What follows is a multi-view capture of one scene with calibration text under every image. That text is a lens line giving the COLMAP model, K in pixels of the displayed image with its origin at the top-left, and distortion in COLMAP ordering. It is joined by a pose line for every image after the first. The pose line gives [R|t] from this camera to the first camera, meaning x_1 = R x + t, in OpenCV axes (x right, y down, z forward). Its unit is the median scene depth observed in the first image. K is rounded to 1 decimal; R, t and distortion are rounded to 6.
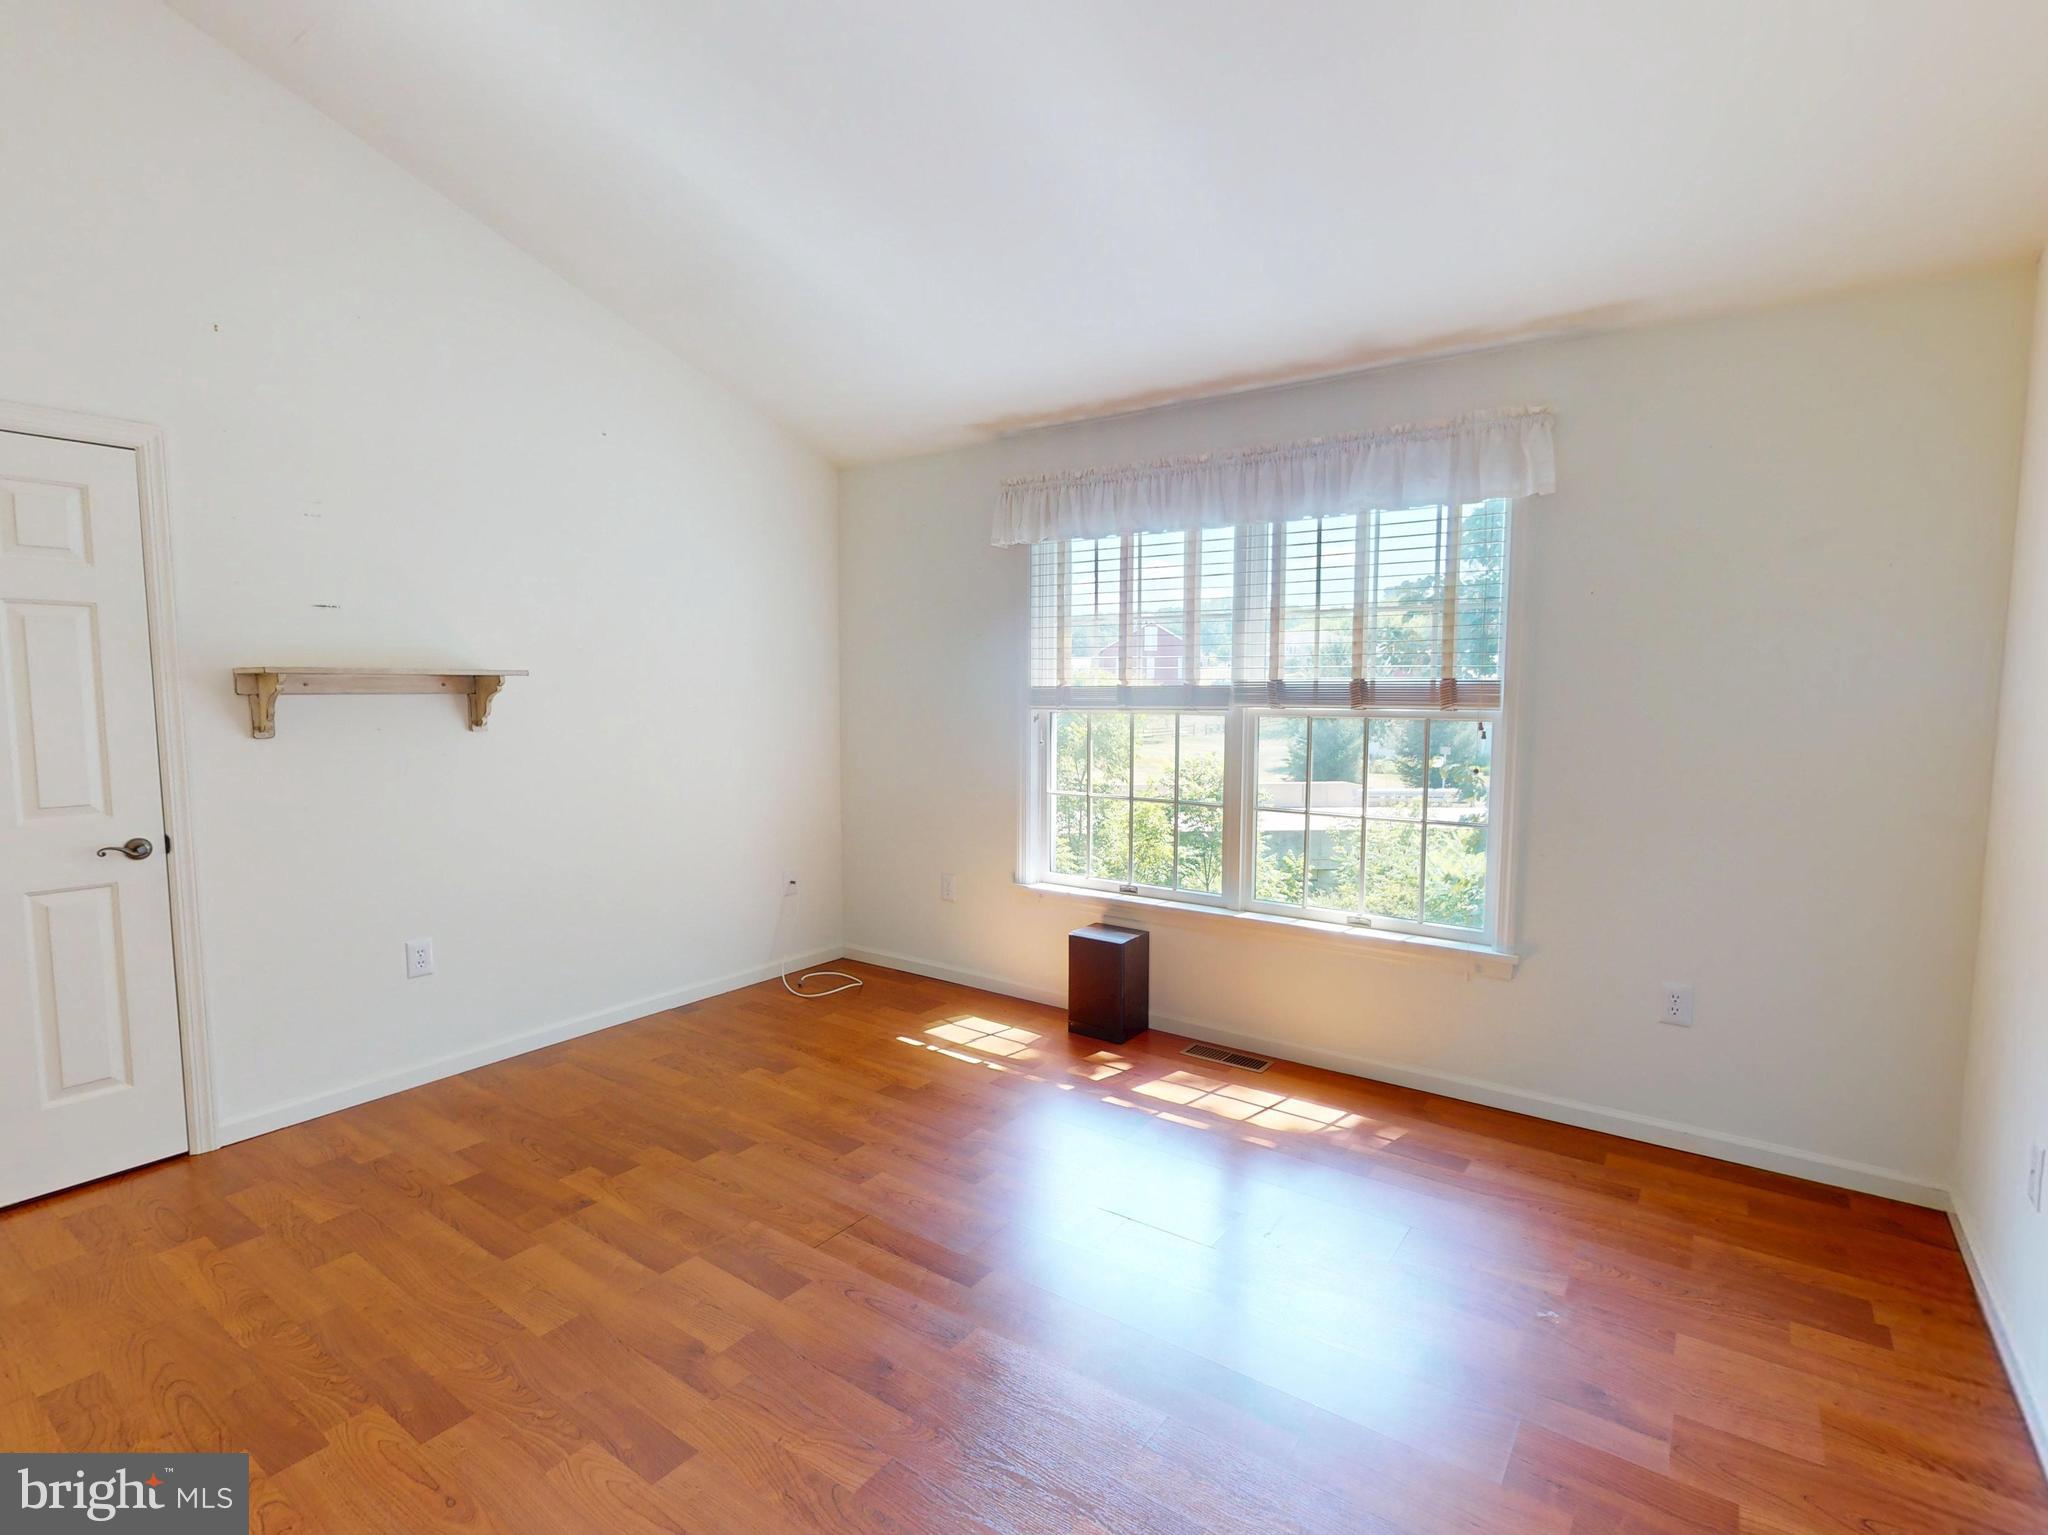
lens RADIAL K [[990.5, 0, 1016.4], [0, 990.5, 781.8], [0, 0, 1]] dist [0.002306, -0.000764]
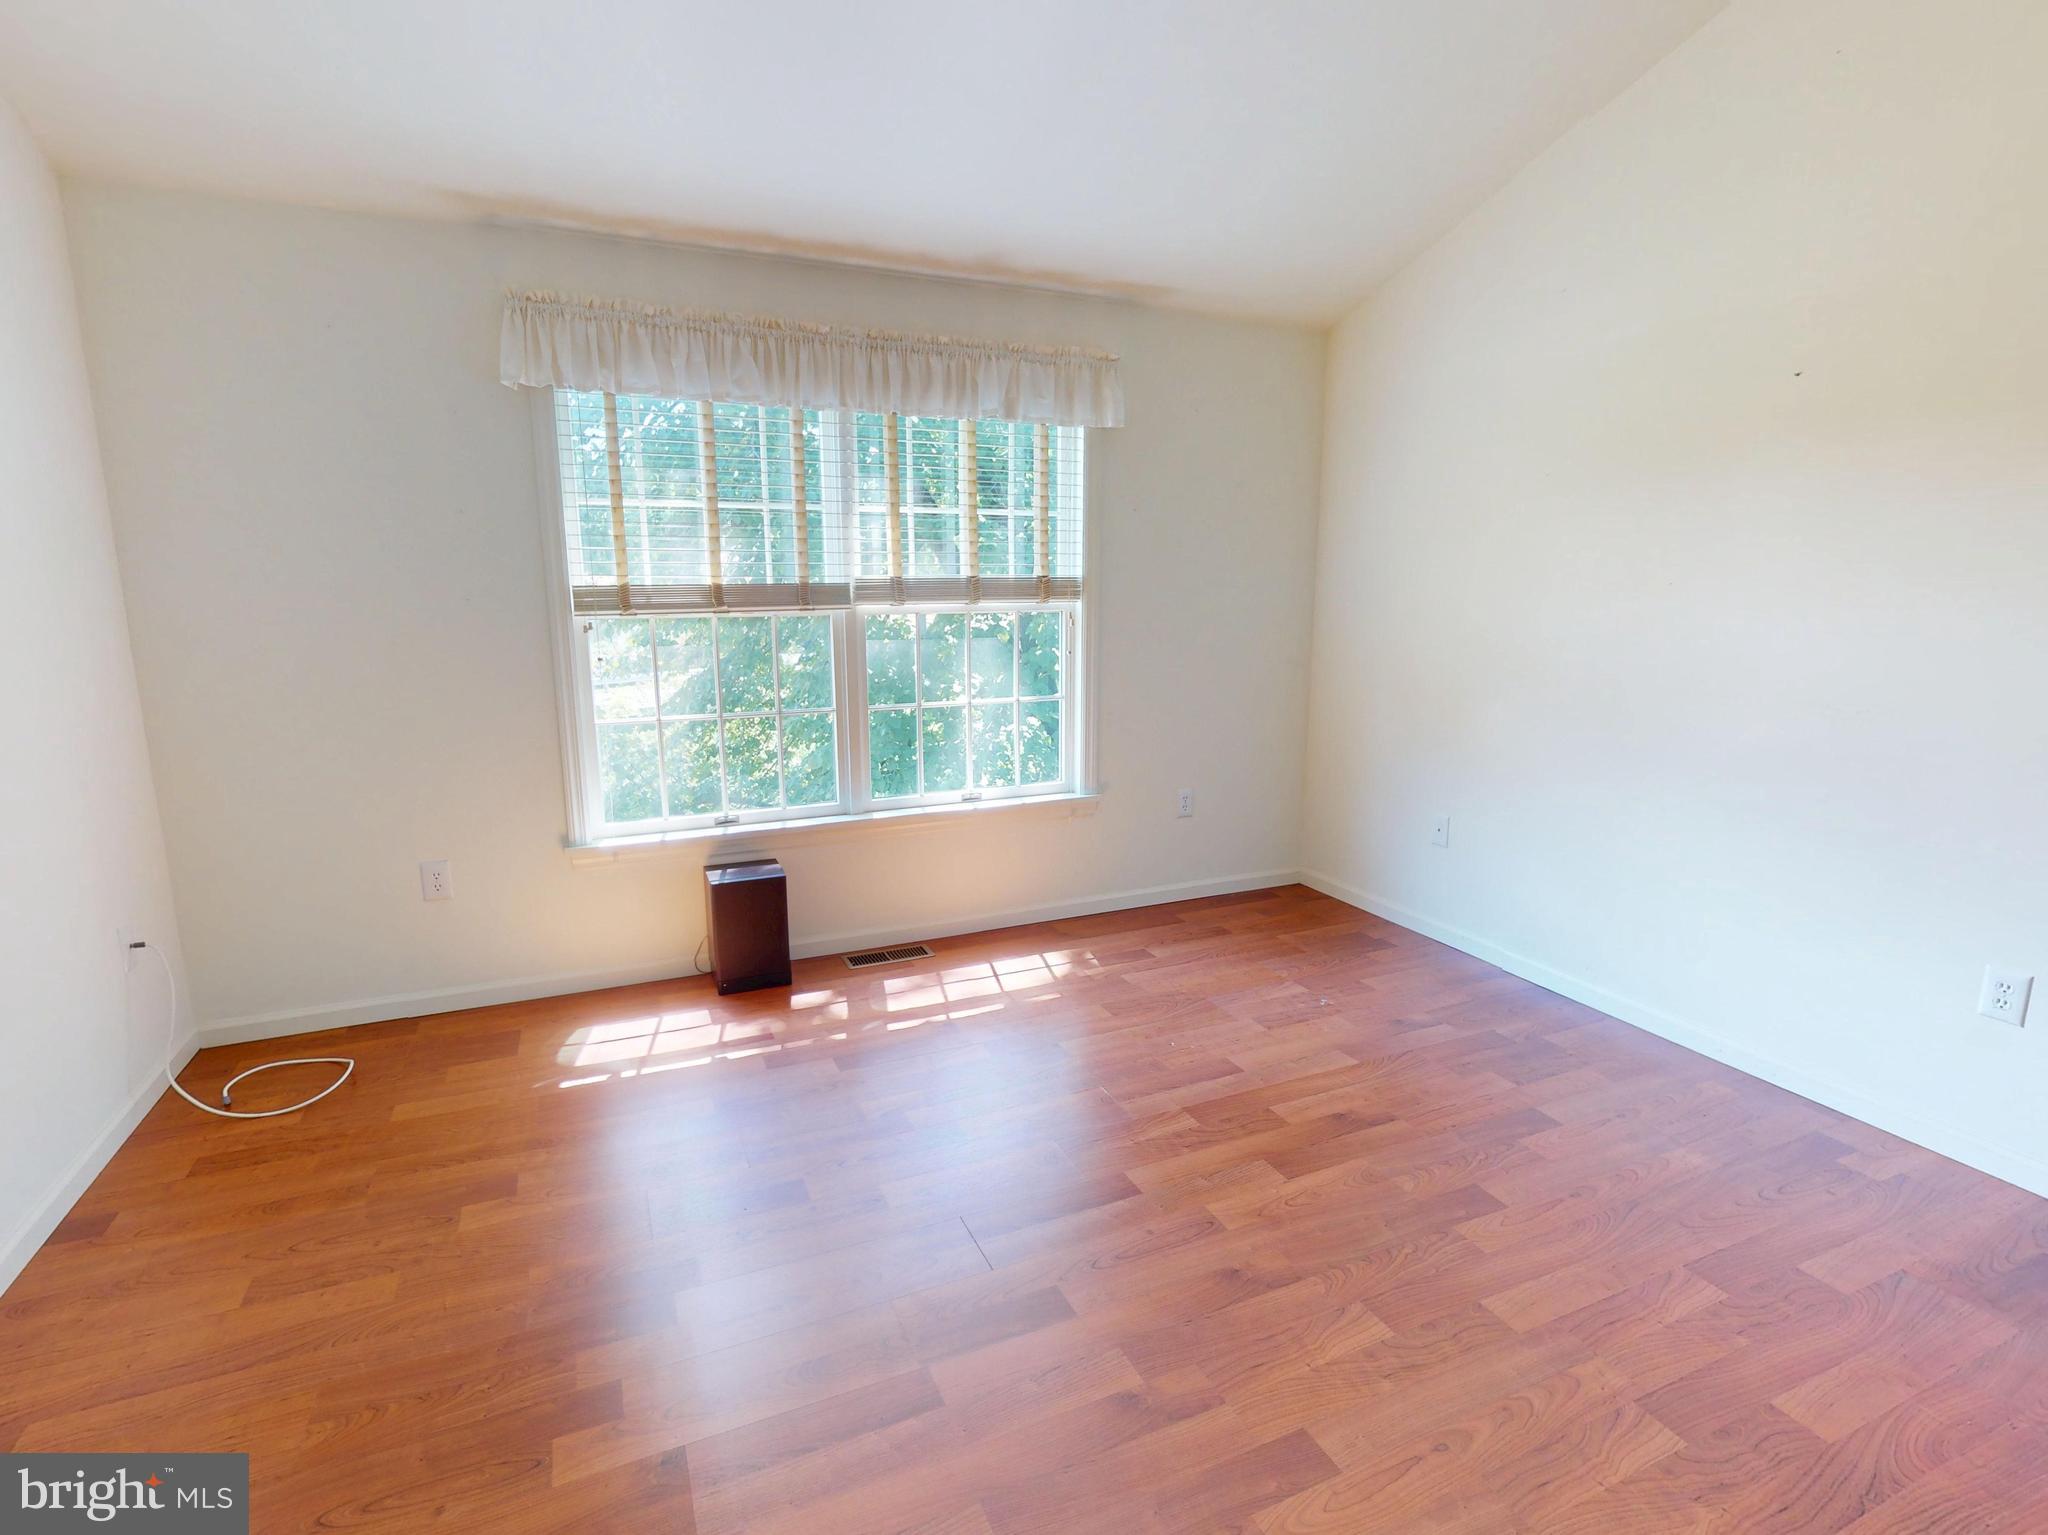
lens RADIAL K [[990.5, 0, 1027.5], [0, 990.5, 781.3], [0, 0, 1]] dist [0.002306, -0.000764]
pose [[0.507093, -0.172782, 0.844395, -0.568073], [0.090666, 0.984958, 0.147096, -0.035504], [-0.857109, 0.001967, 0.515131, 0.378523]]
